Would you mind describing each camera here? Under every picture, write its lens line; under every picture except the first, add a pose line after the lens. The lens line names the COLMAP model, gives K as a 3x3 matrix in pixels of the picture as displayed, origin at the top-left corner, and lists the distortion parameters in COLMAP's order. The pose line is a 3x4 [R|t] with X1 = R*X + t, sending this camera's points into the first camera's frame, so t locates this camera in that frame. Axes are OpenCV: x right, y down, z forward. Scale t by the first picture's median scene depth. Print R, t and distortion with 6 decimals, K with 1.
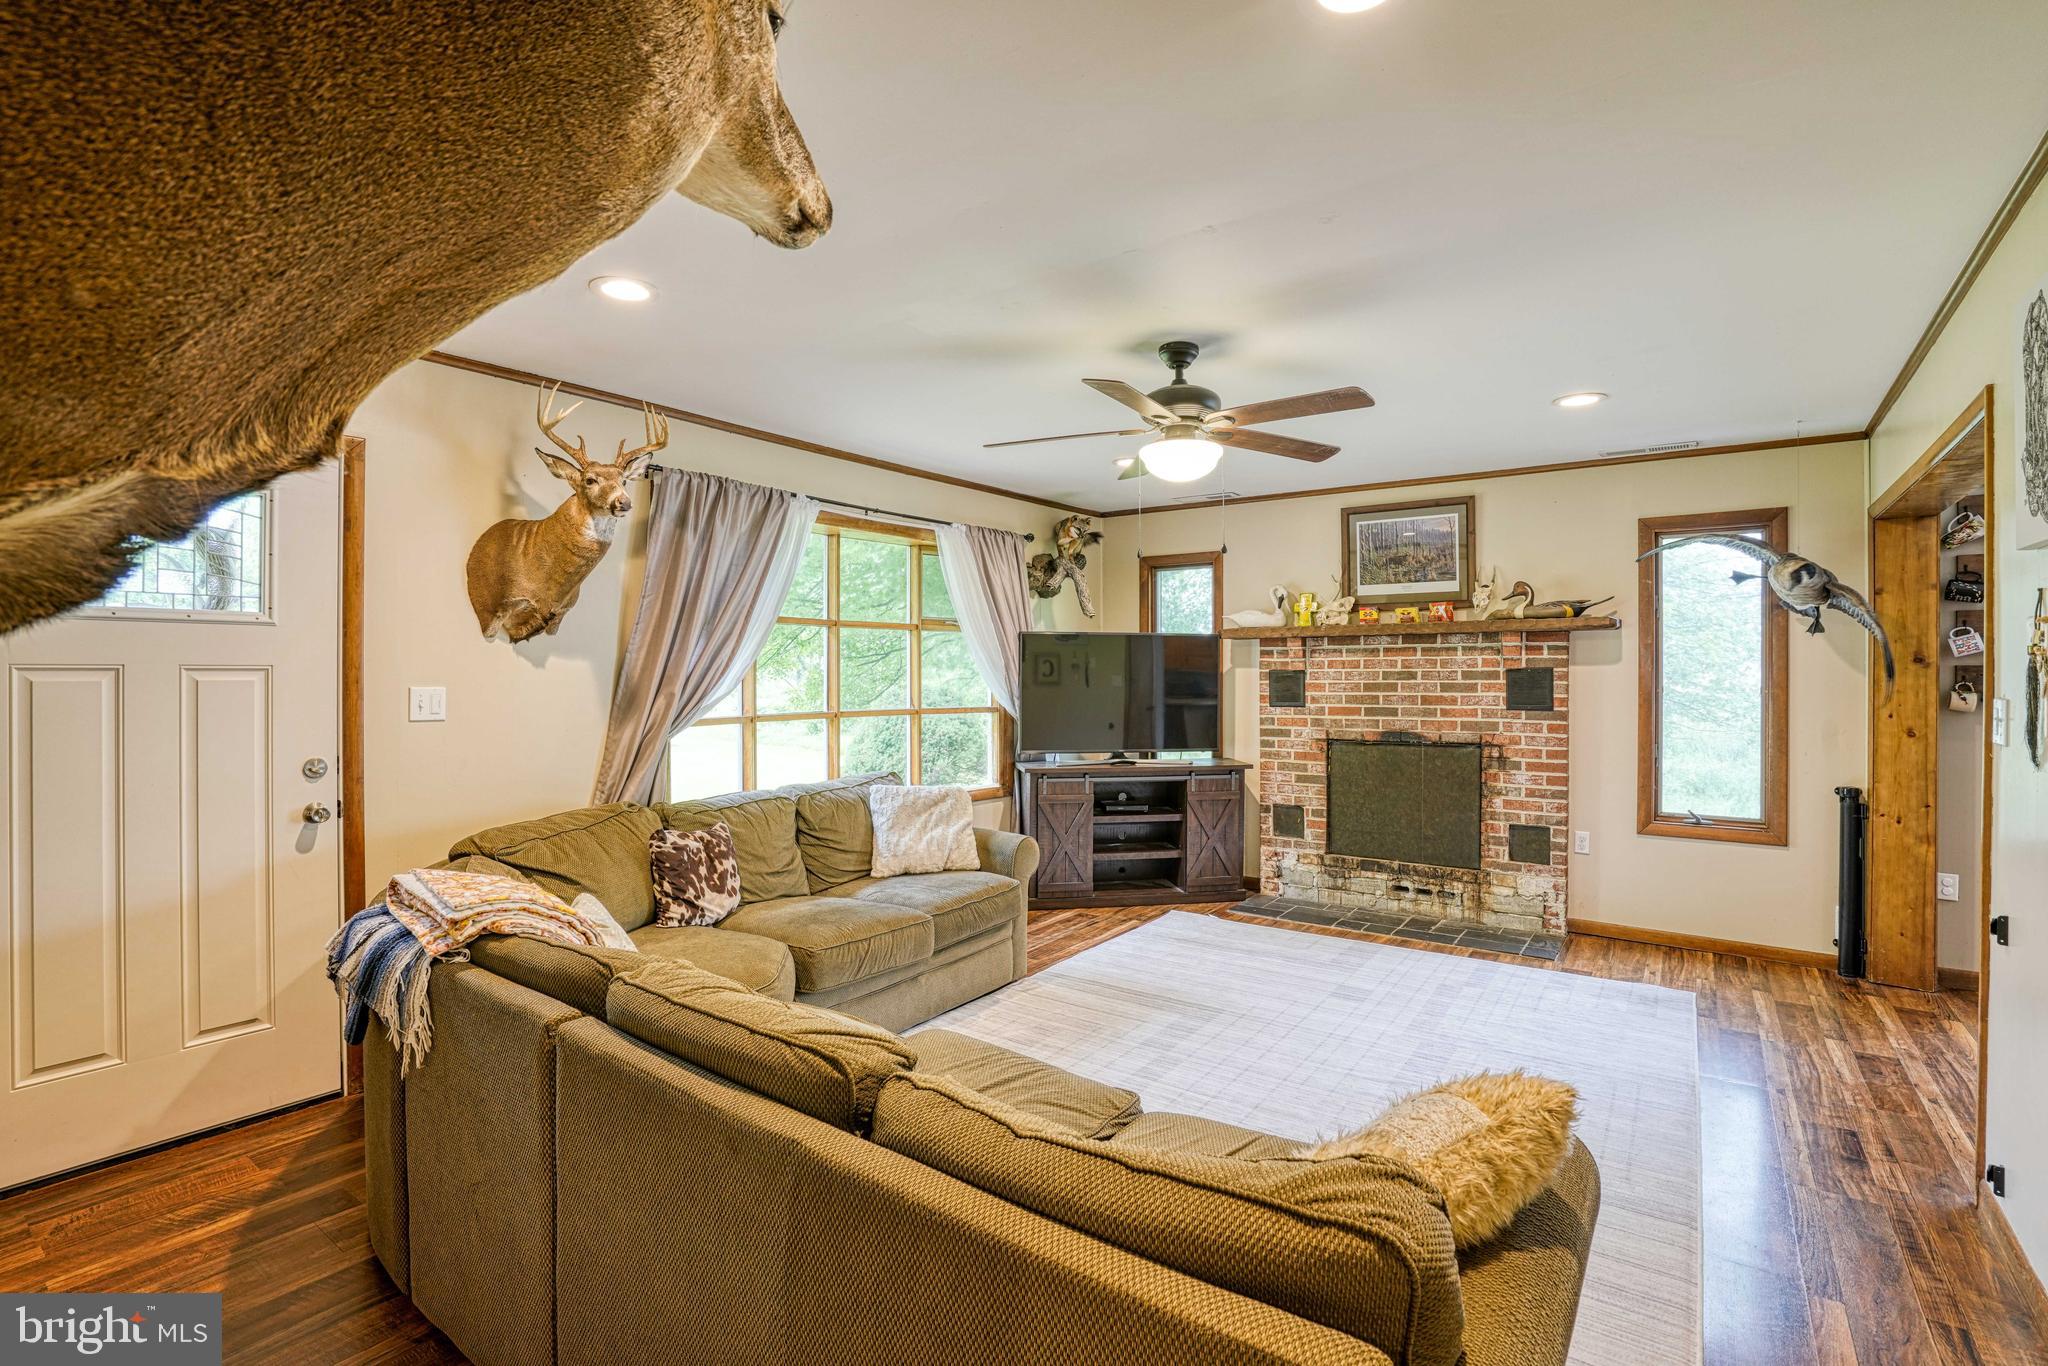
lens RADIAL K [[955.9, 0, 1004.7], [0, 955.9, 674.3], [0, 0, 1]] dist [-0.050610, 0.016641]
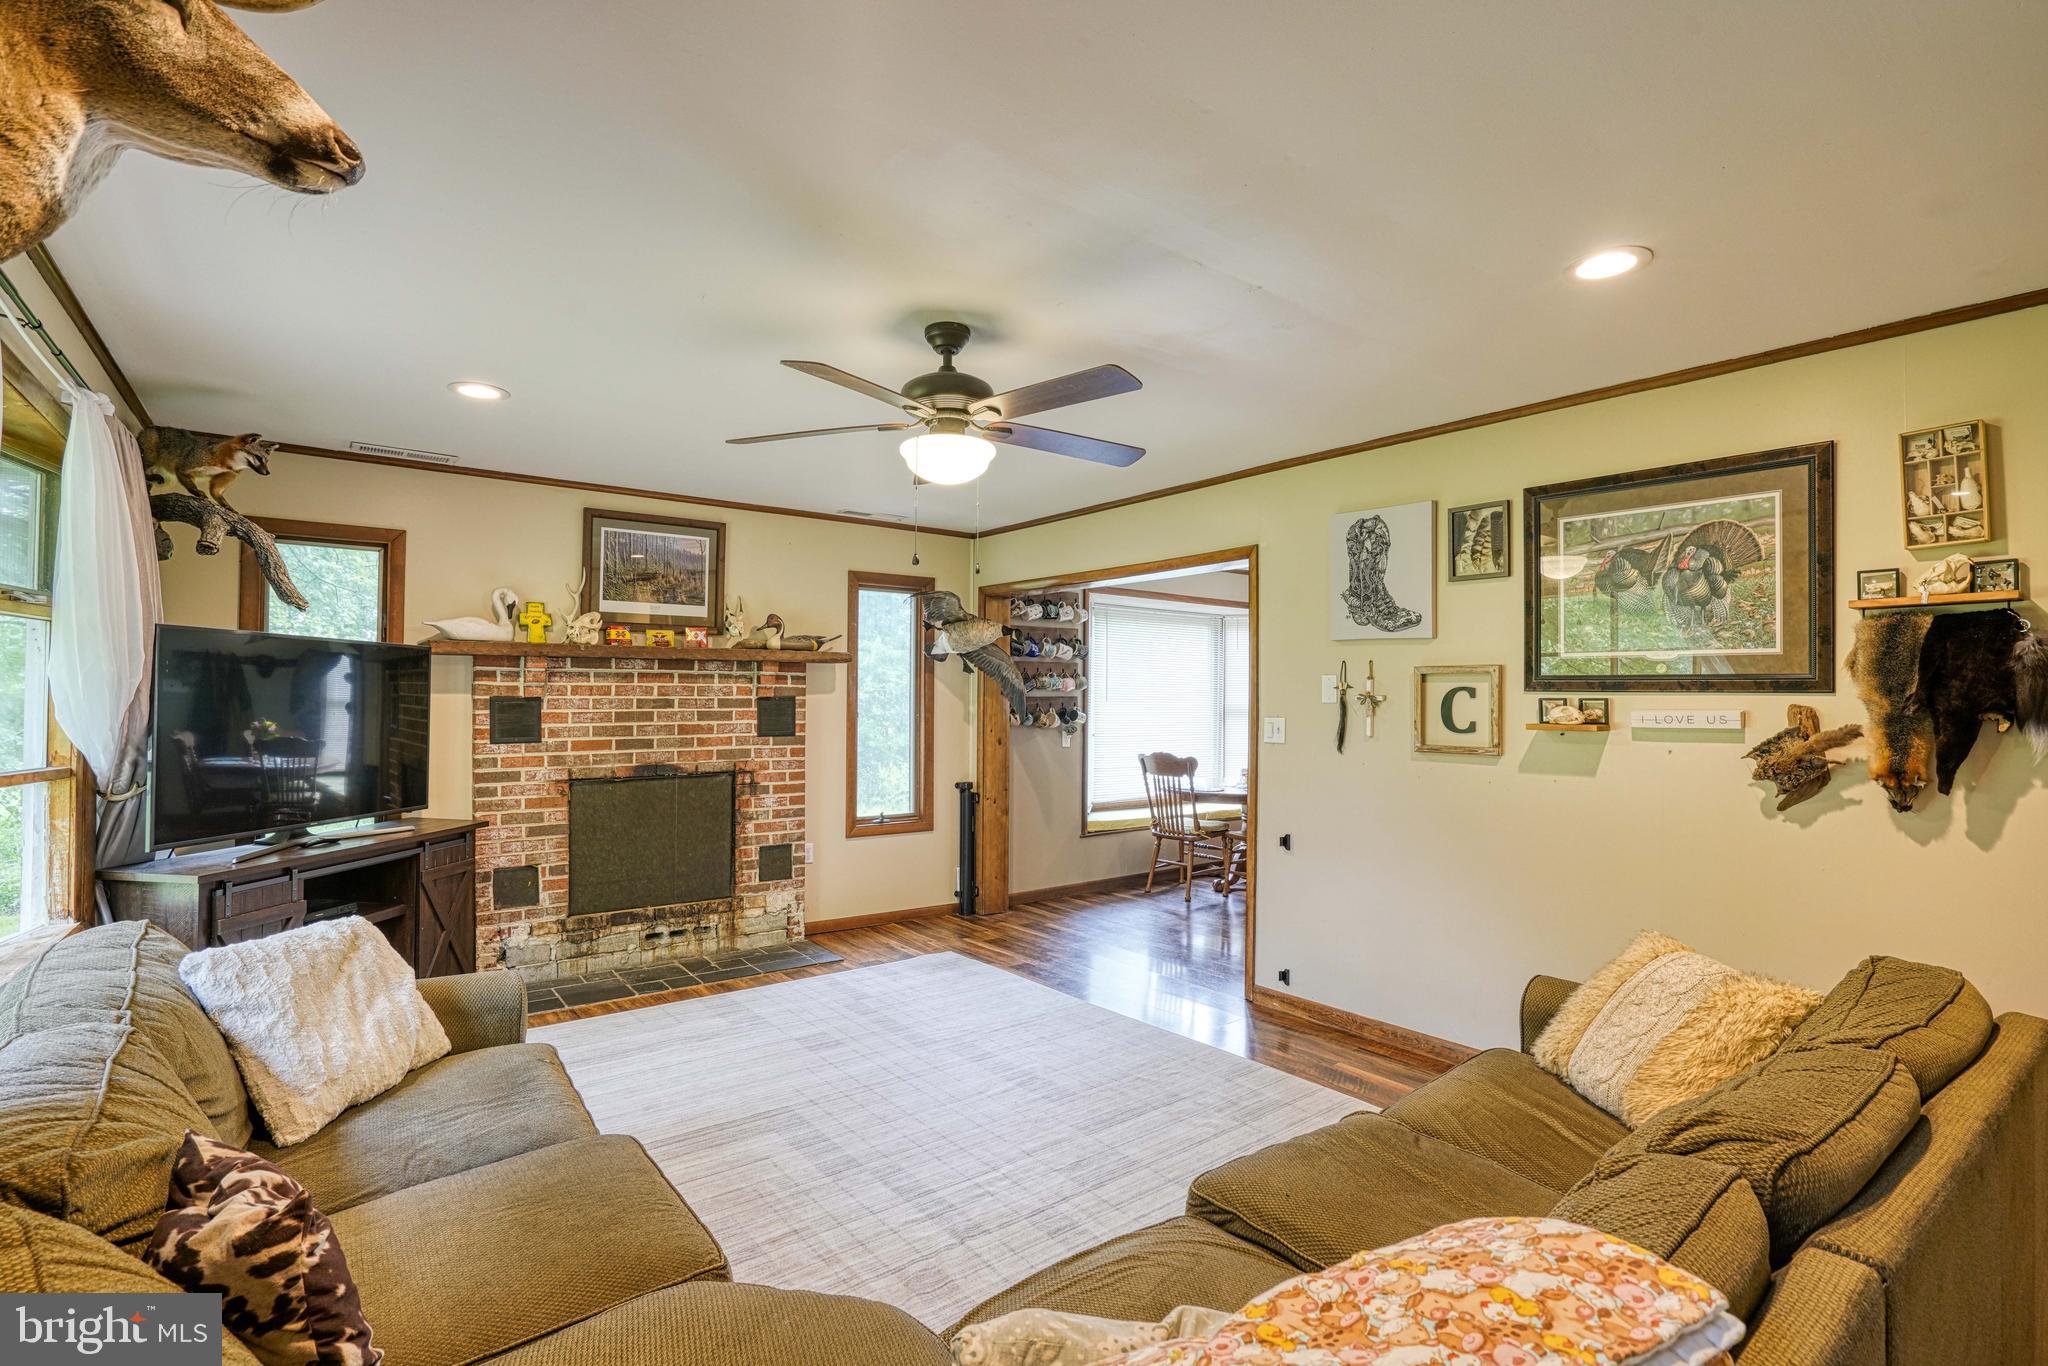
lens RADIAL K [[955.9, 0, 1020.4], [0, 955.9, 691.5], [0, 0, 1]] dist [-0.050610, 0.016641]
pose [[0.275759, 0.007015, 0.961201, -0.466722], [-0.003598, 0.999974, -0.006265, -0.007447], [-0.961220, -0.001731, 0.275777, 0.516551]]
